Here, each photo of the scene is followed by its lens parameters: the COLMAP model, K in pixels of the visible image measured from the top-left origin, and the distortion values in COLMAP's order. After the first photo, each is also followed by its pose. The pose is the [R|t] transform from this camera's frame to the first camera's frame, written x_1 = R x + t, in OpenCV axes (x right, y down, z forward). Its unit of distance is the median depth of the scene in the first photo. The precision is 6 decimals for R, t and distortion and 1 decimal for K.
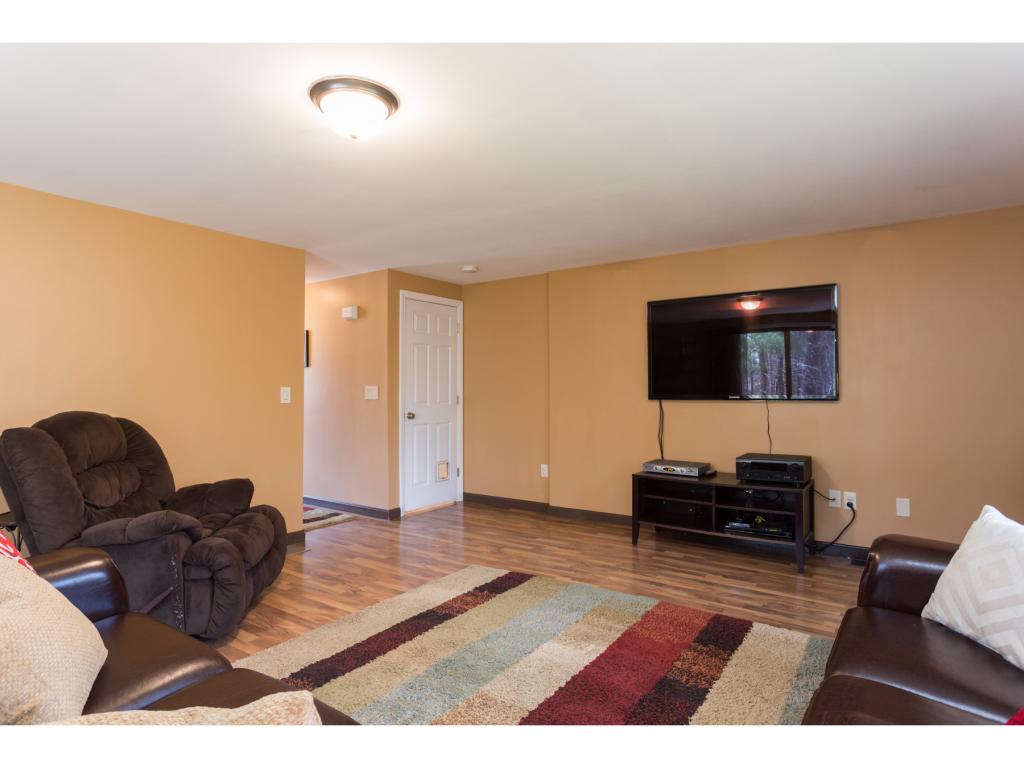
lens RADIAL K [[584.6, 0, 491.6], [0, 584.6, 386.2], [0, 0, 1]] dist [-0.001519, -0.000220]
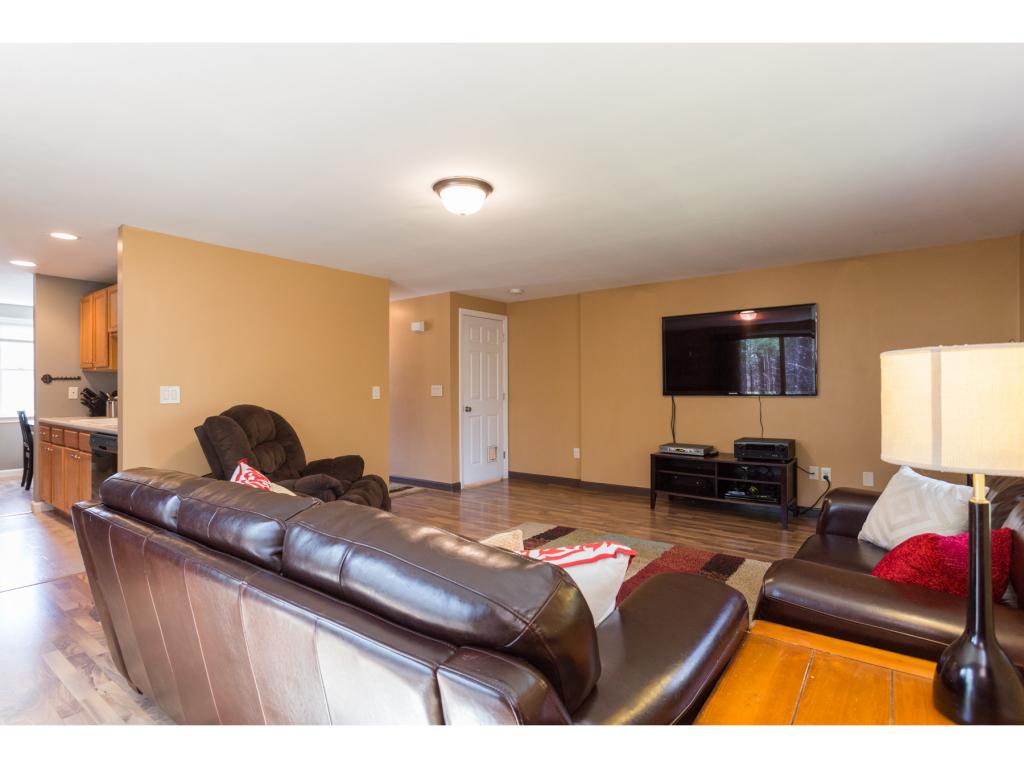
lens RADIAL K [[531.5, 0, 479.5], [0, 531.5, 389.1], [0, 0, 1]] dist [-0.003976, 0.004040]
pose [[0.998315, -0.003904, -0.057892, -0.071093], [0.004377, 0.999958, 0.008044, -0.001542], [0.057858, -0.008284, 0.998290, -0.194874]]
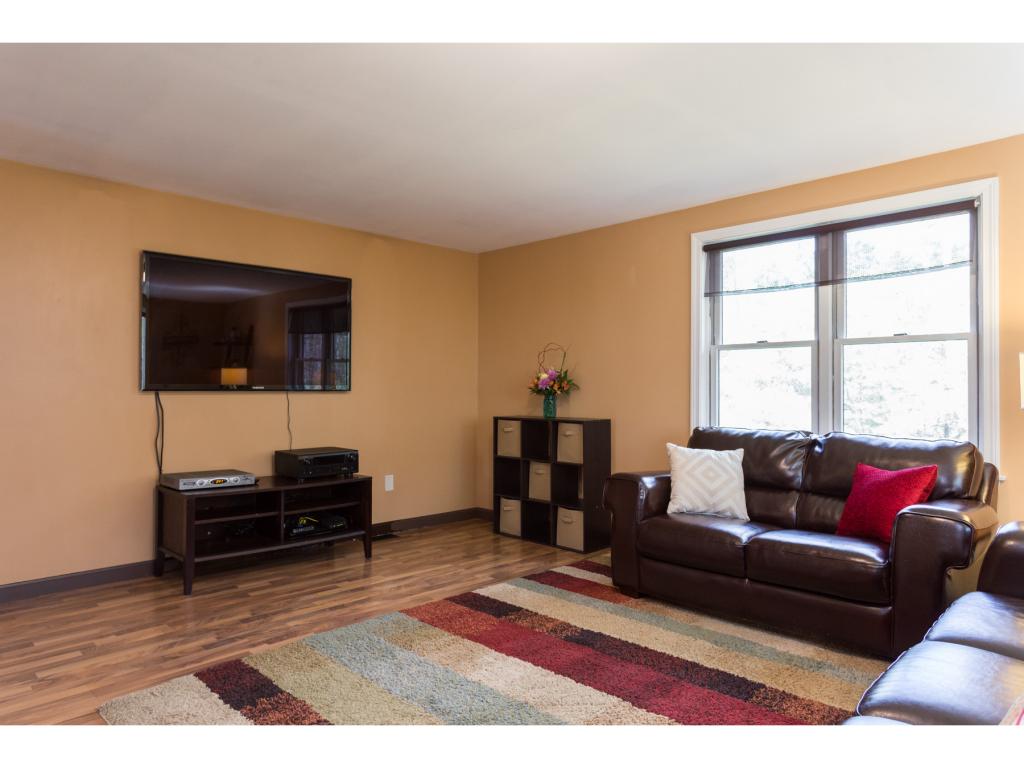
lens RADIAL K [[685.1, 0, 508.6], [0, 685.1, 382.6], [0, 0, 1]] dist [-0.002324, 0.006855]
pose [[0.134807, 0.016499, 0.990734, -0.597180], [-0.007598, 0.999849, -0.015617, 0.027300], [-0.990843, -0.005423, 0.134912, 0.567602]]
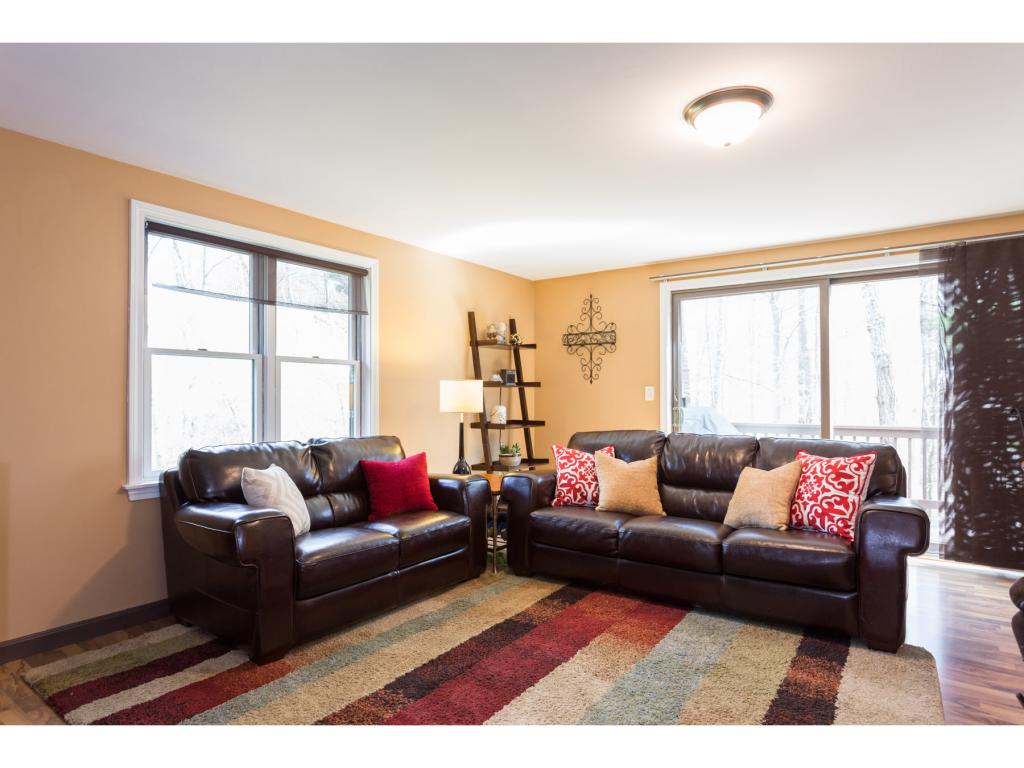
lens RADIAL K [[584.6, 0, 515.9], [0, 584.6, 388.9], [0, 0, 1]] dist [-0.001519, -0.000220]
pose [[-0.998989, 0.005967, -0.044550, 0.106837], [0.006681, 0.999851, -0.015890, 0.015871], [0.044448, -0.016171, -0.998881, 1.177025]]
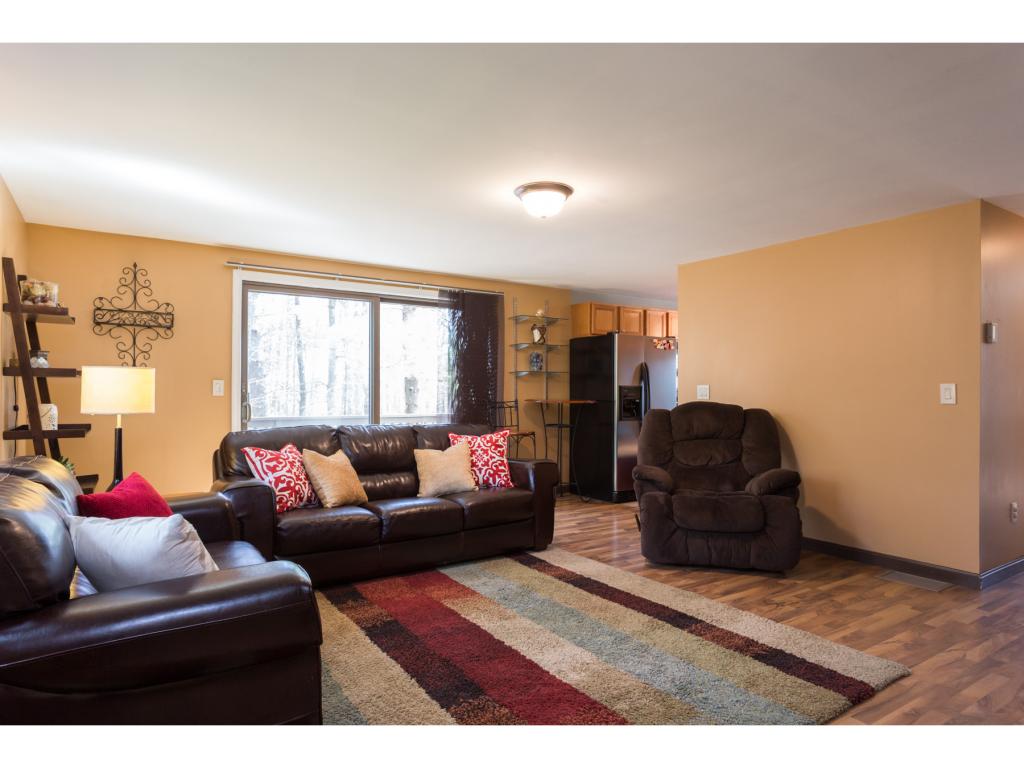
lens RADIAL K [[584.6, 0, 501.4], [0, 584.6, 390.7], [0, 0, 1]] dist [-0.001519, -0.000220]
pose [[-0.334558, 0.003295, -0.942369, 0.707121], [0.000314, 0.999994, 0.003385, 0.009099], [0.942375, 0.000836, -0.334557, 0.810848]]
